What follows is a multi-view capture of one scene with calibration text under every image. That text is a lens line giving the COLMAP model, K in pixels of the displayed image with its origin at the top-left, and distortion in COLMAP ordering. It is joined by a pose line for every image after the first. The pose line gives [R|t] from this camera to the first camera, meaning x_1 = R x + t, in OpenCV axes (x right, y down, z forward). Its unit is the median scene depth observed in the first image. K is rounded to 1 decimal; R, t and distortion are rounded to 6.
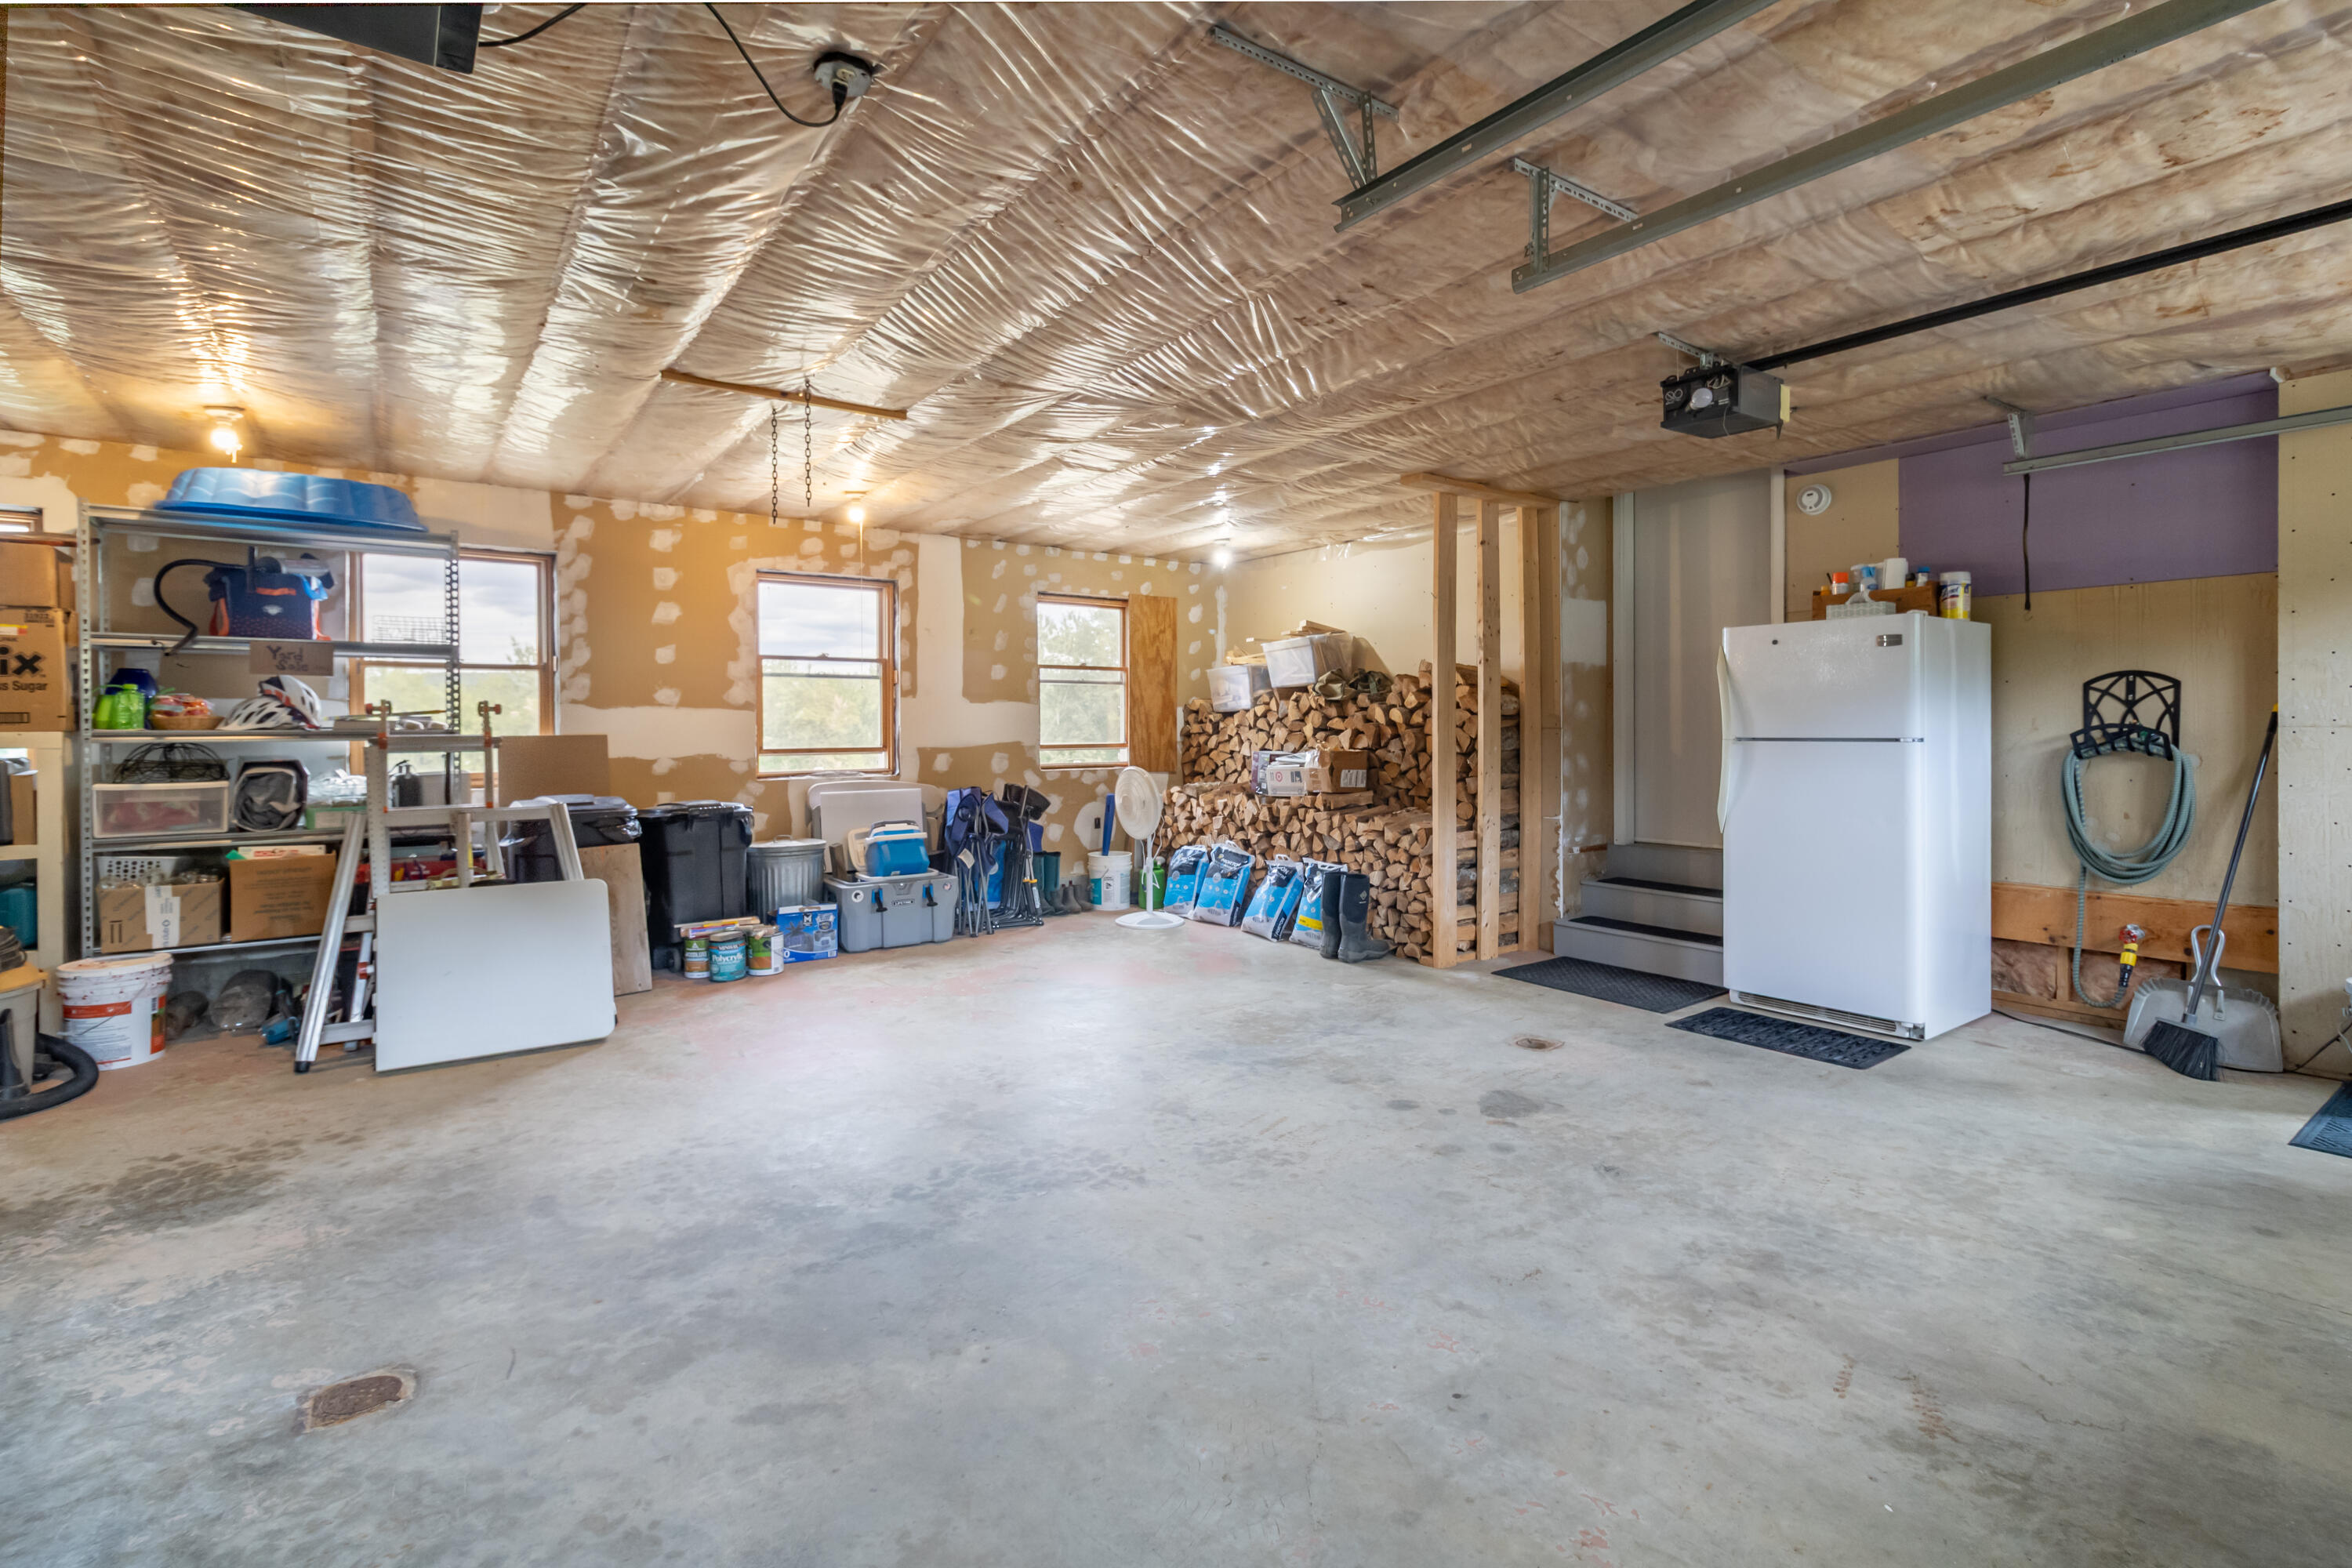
lens RADIAL K [[1115.6, 0, 1205.2], [0, 1115.6, 729.2], [0, 0, 1]] dist [0.004802, -0.001643]
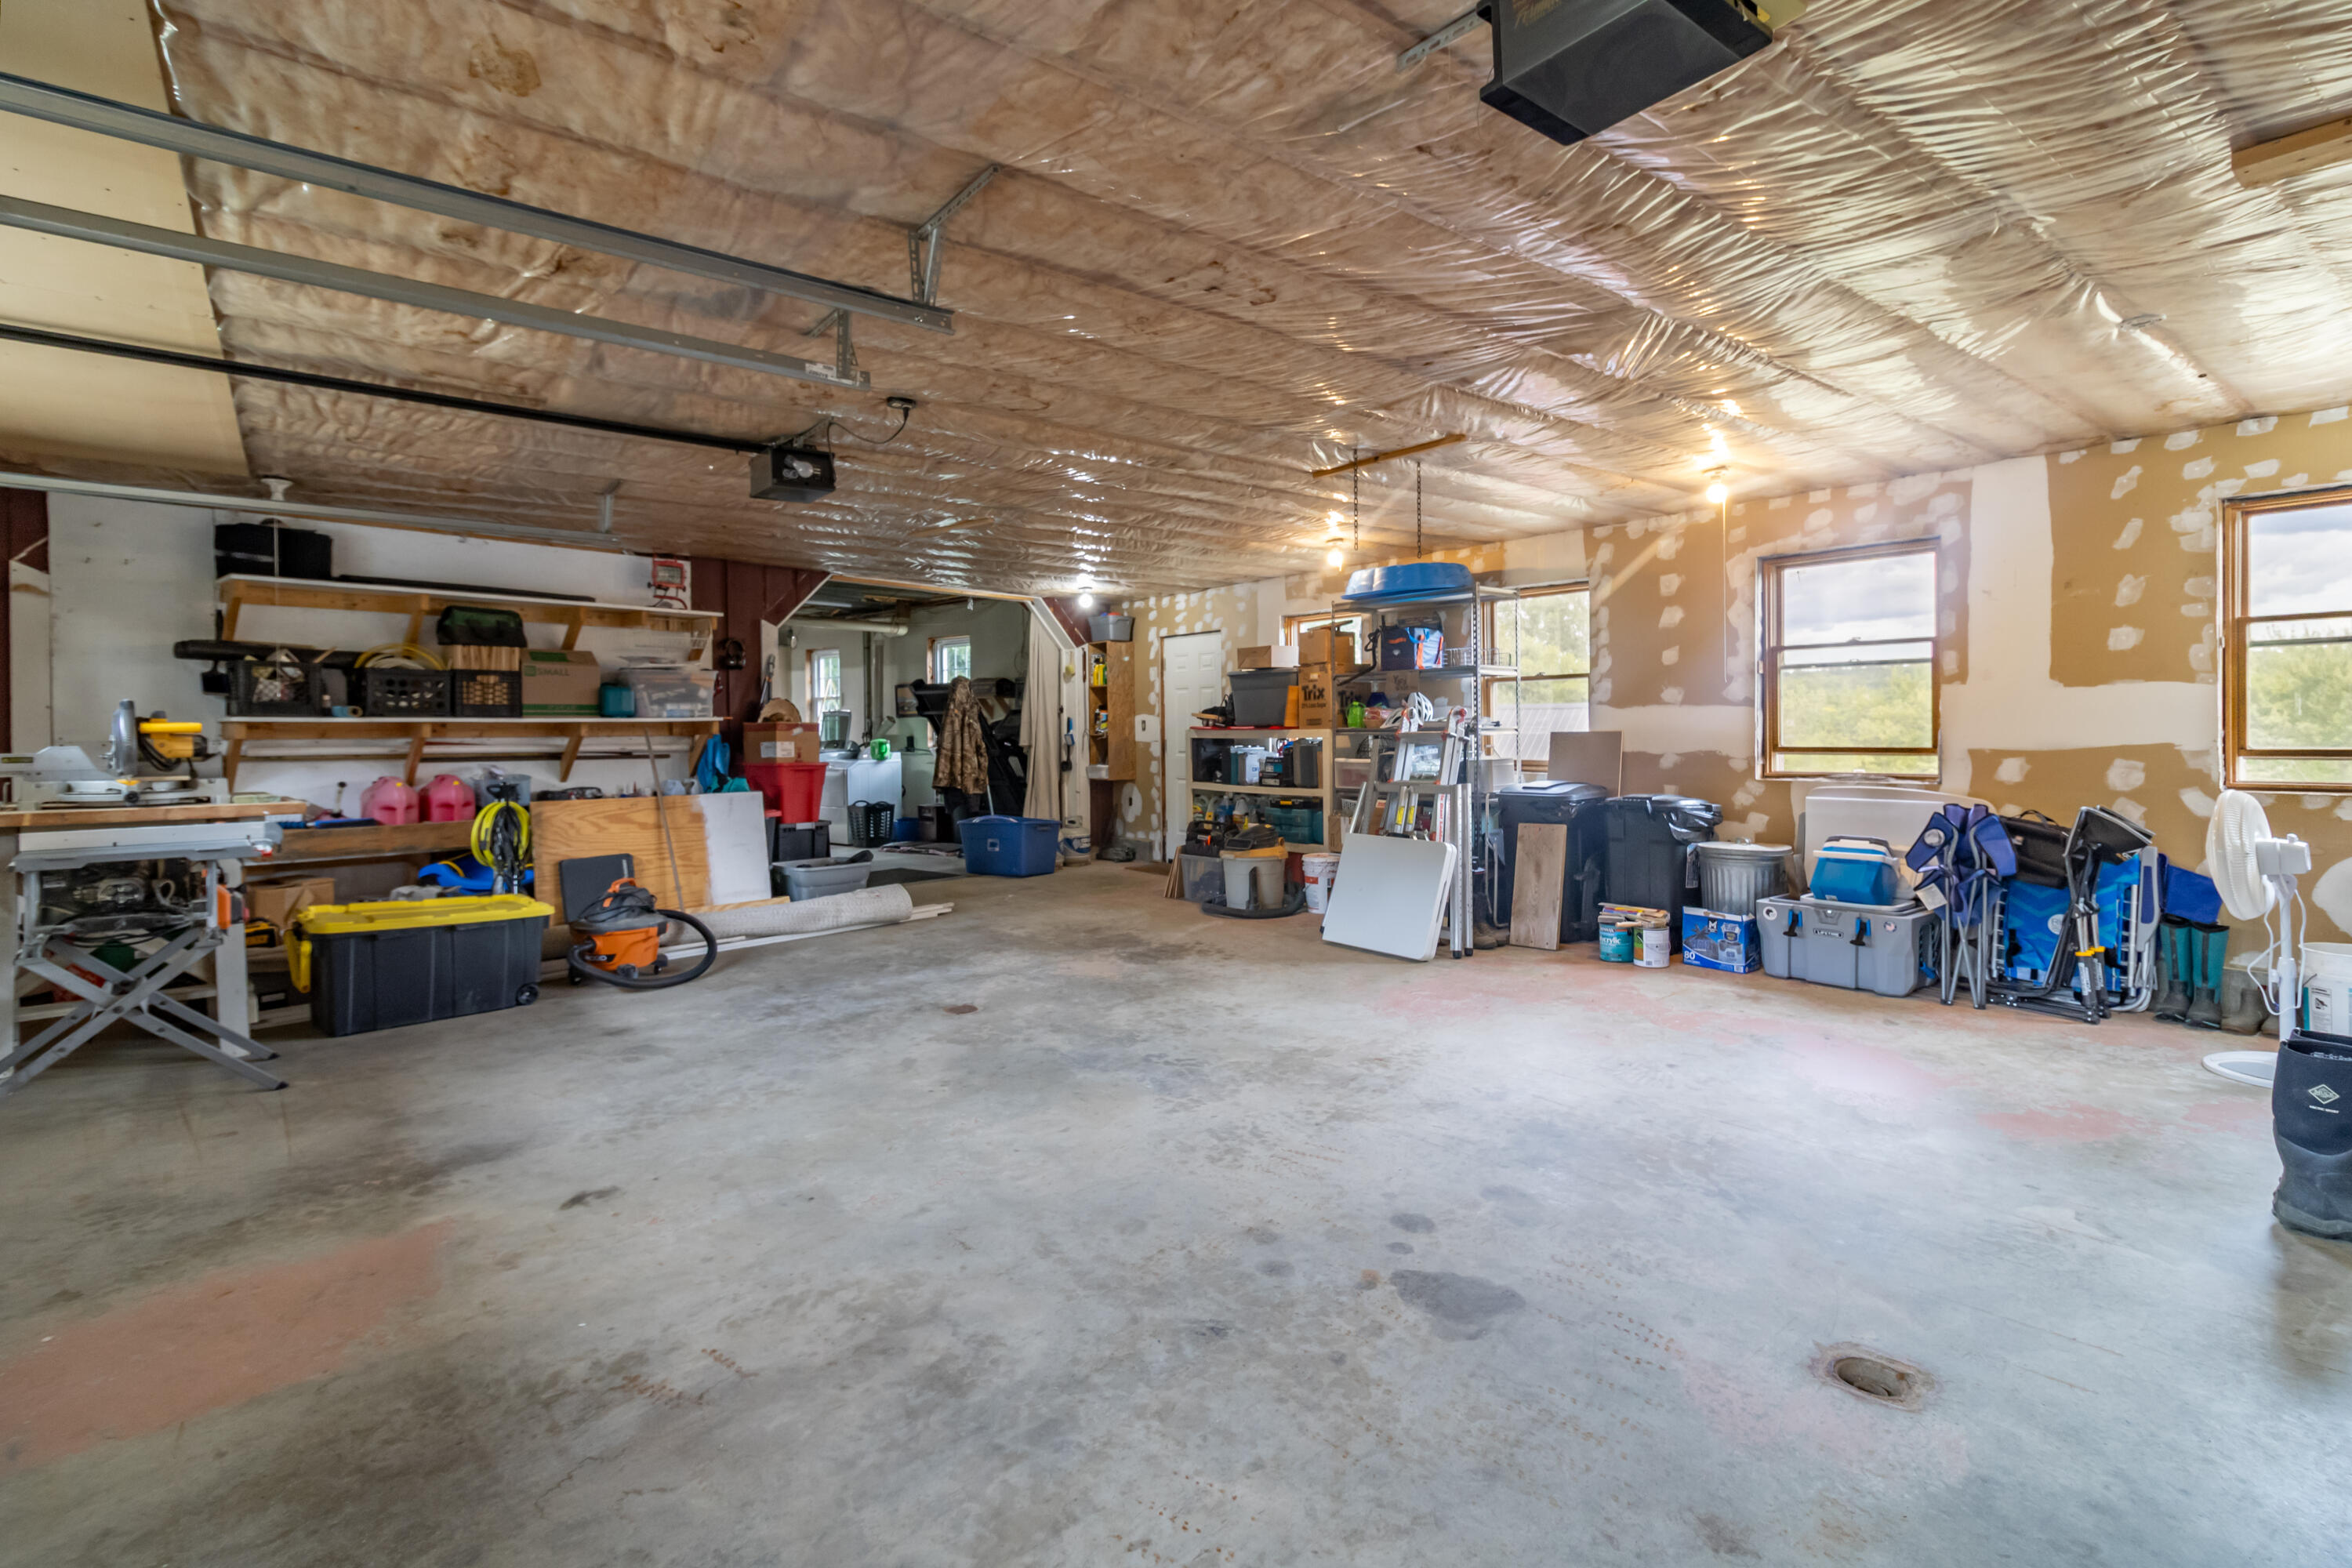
lens RADIAL K [[1115.6, 0, 1151.3], [0, 1115.6, 740.3], [0, 0, 1]] dist [0.004802, -0.001643]
pose [[-0.011534, 0.013766, -0.999839, 1.080578], [0.007094, 0.999881, 0.013684, -0.008207], [0.999908, -0.006935, -0.011630, 0.952584]]
